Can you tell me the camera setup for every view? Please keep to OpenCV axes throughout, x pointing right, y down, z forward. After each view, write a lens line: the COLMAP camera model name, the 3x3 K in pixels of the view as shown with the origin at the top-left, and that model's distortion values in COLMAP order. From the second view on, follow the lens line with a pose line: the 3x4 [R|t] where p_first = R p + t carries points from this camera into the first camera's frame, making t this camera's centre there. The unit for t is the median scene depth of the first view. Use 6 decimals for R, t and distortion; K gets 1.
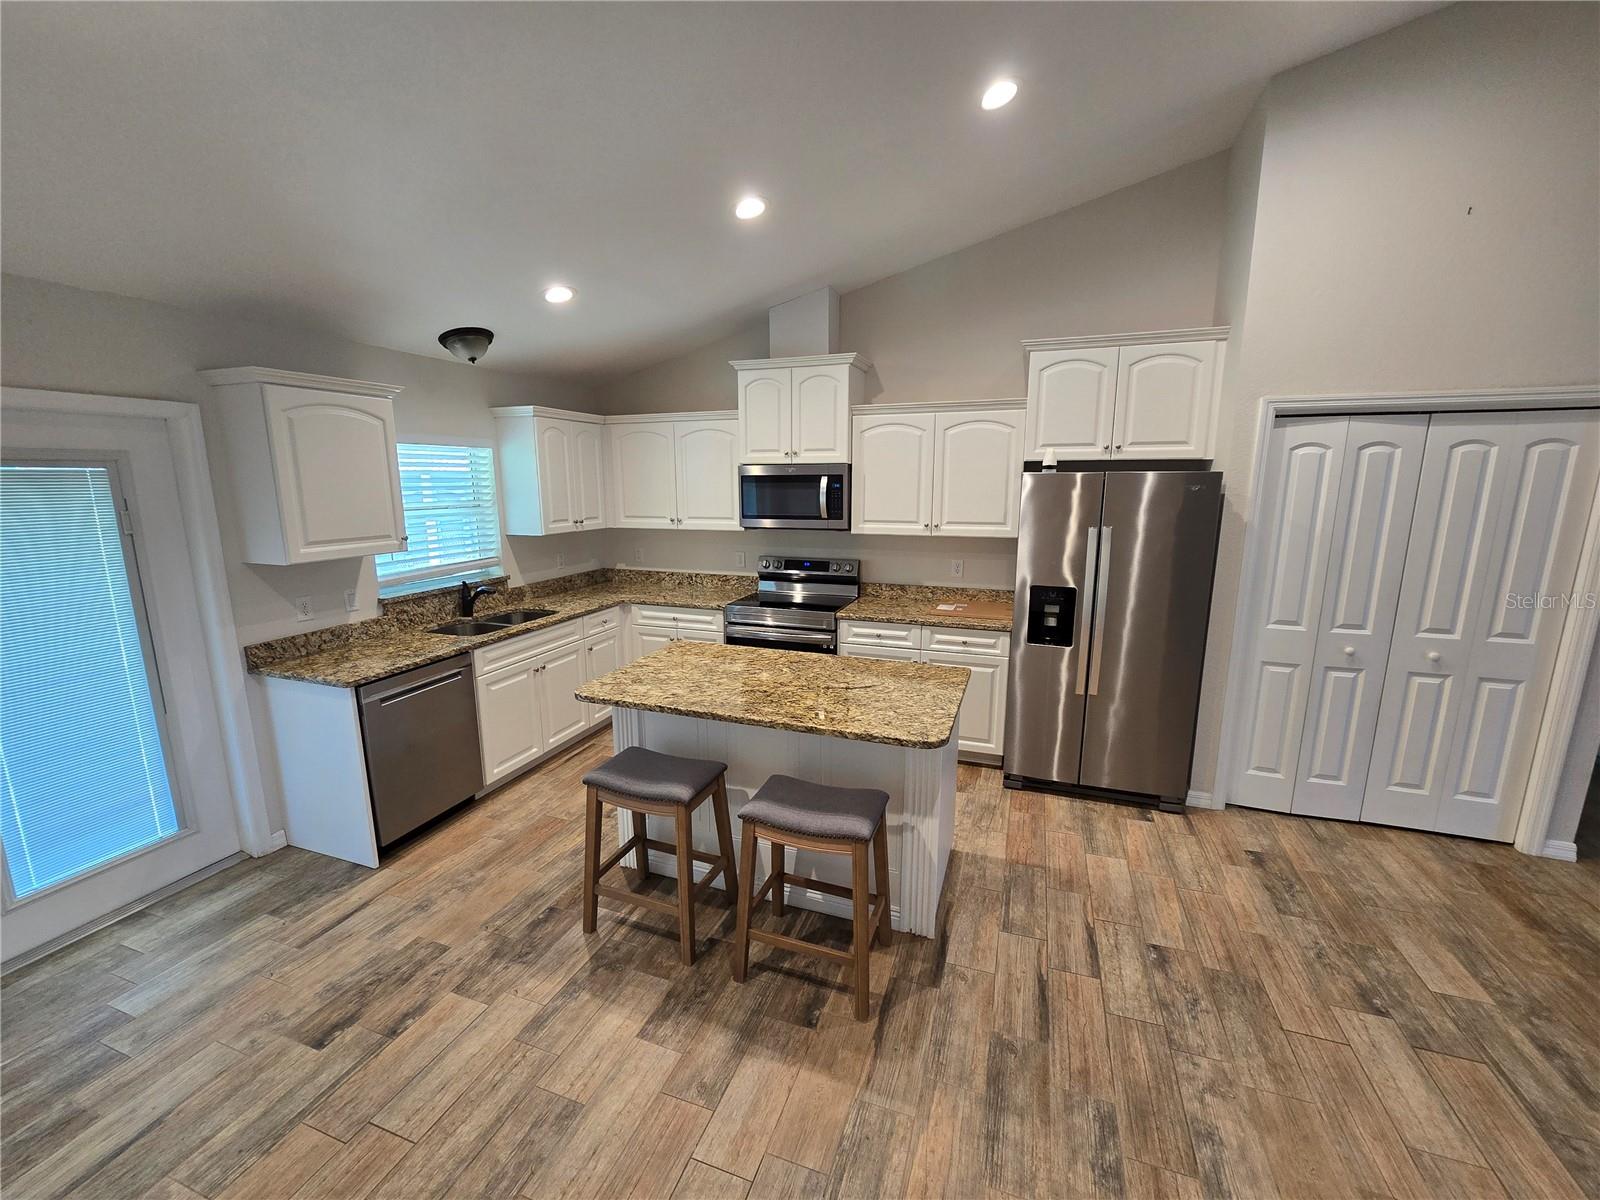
lens RADIAL K [[655.6, 0, 796.4], [0, 655.6, 604.4], [0, 0, 1]] dist [-0.004658, 0.000699]
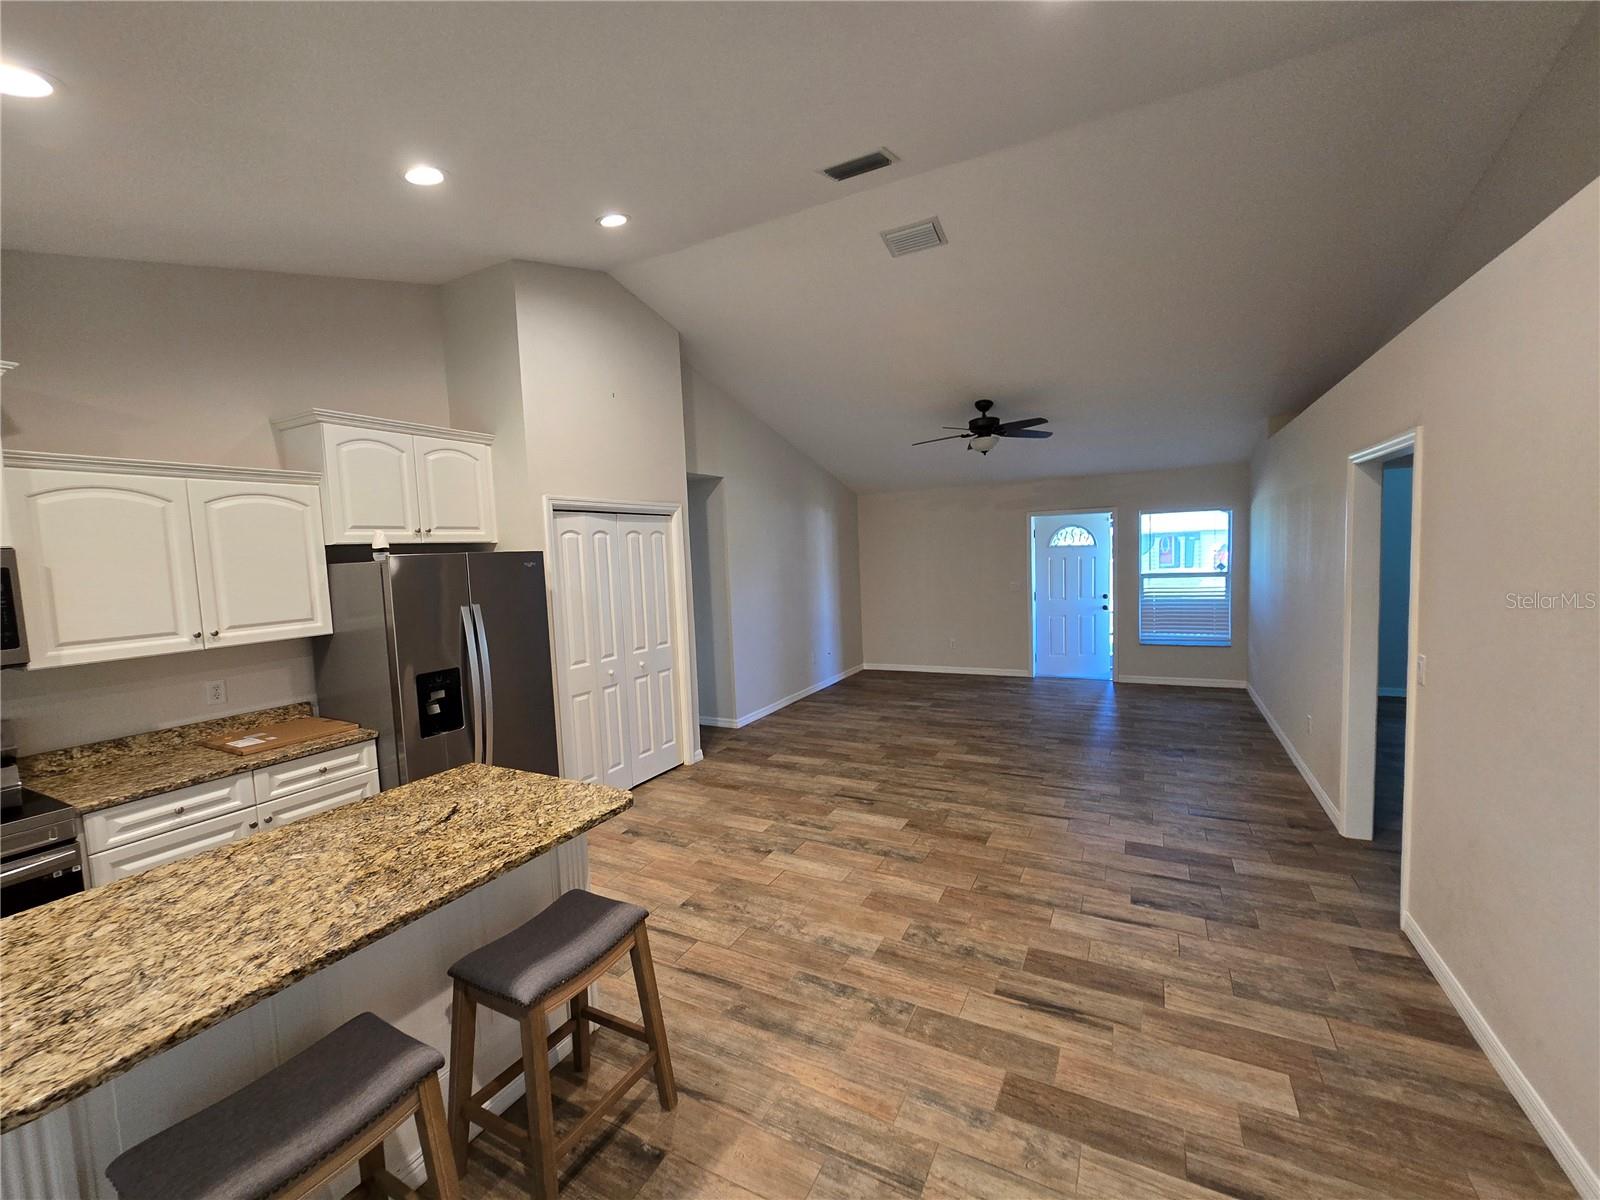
lens RADIAL K [[655.6, 0, 796.4], [0, 655.6, 604.4], [0, 0, 1]] dist [-0.004658, 0.000699]
pose [[0.141694, -0.084592, 0.986290, -0.511996], [0.228352, 0.972264, 0.050583, -0.055354], [-0.963212, 0.218054, 0.157080, 0.354410]]
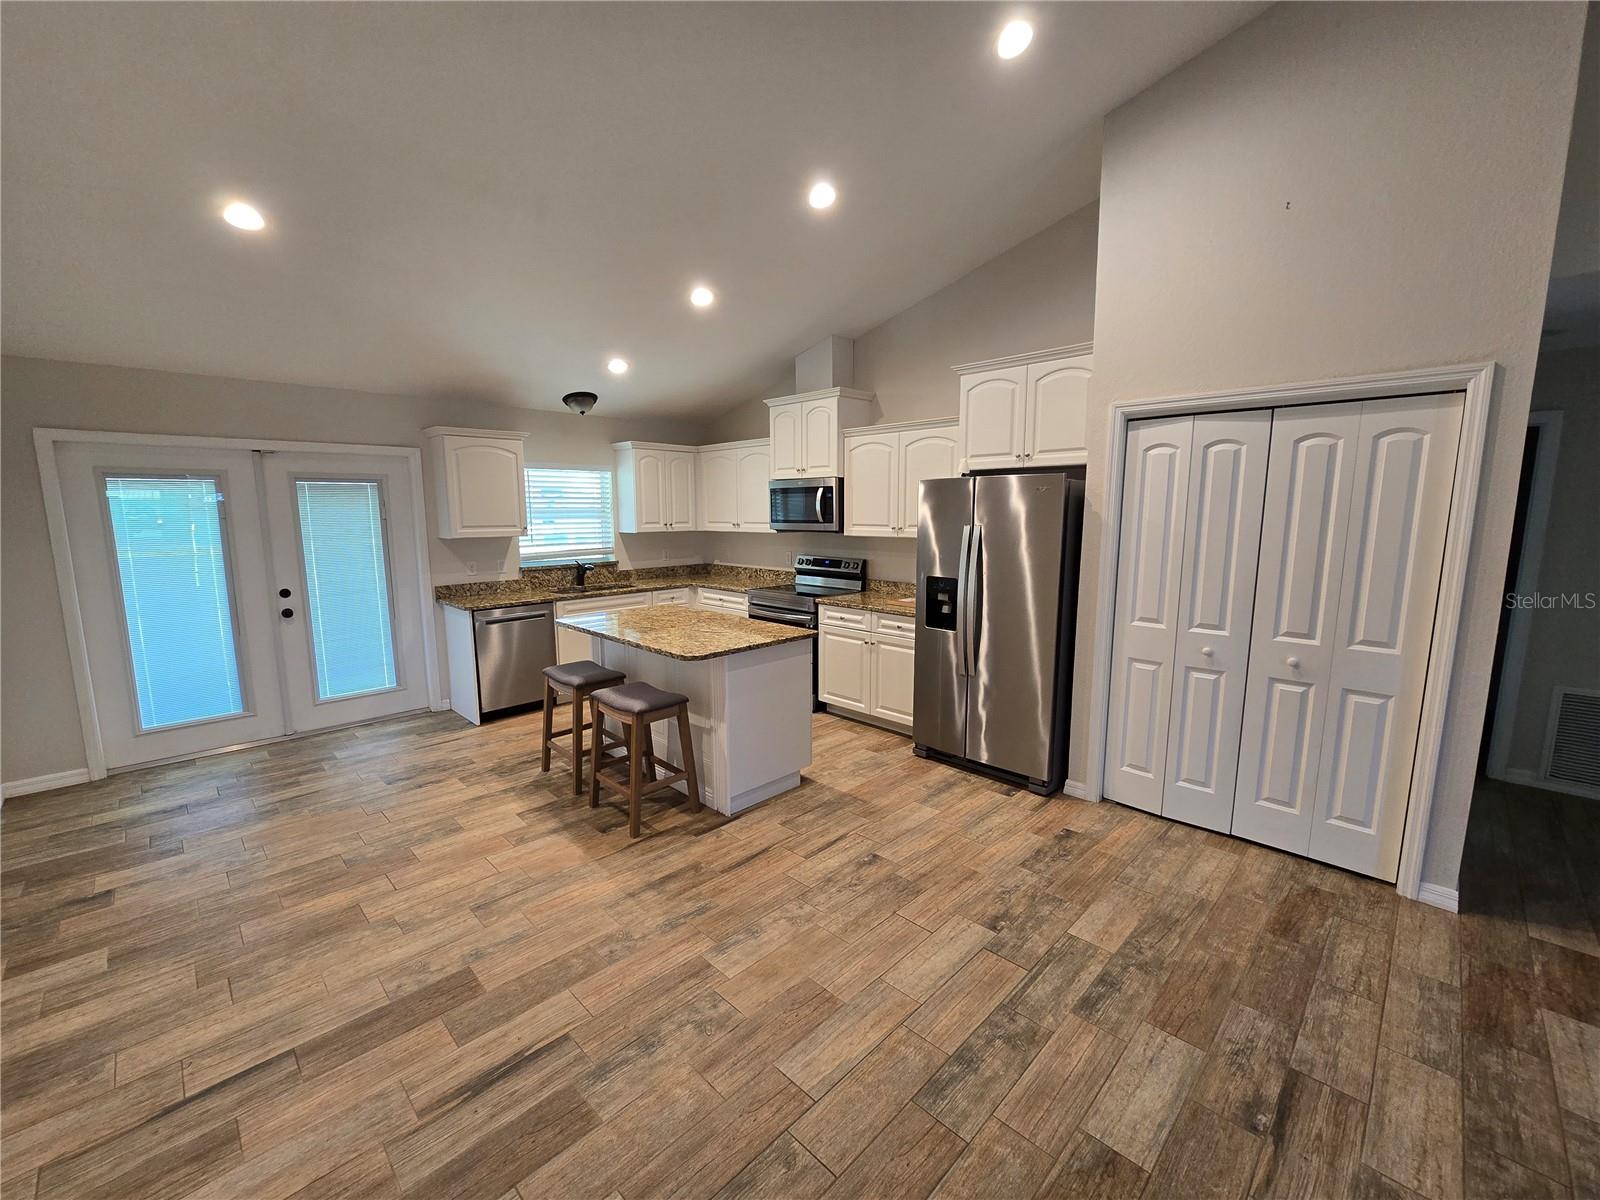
lens RADIAL K [[655.6, 0, 796.4], [0, 655.6, 604.4], [0, 0, 1]] dist [-0.004658, 0.000699]
pose [[0.904381, 0.061197, -0.422315, 0.710259], [-0.079589, 0.996488, -0.026038, 0.076801], [0.419238, 0.057160, 0.906075, -0.158983]]
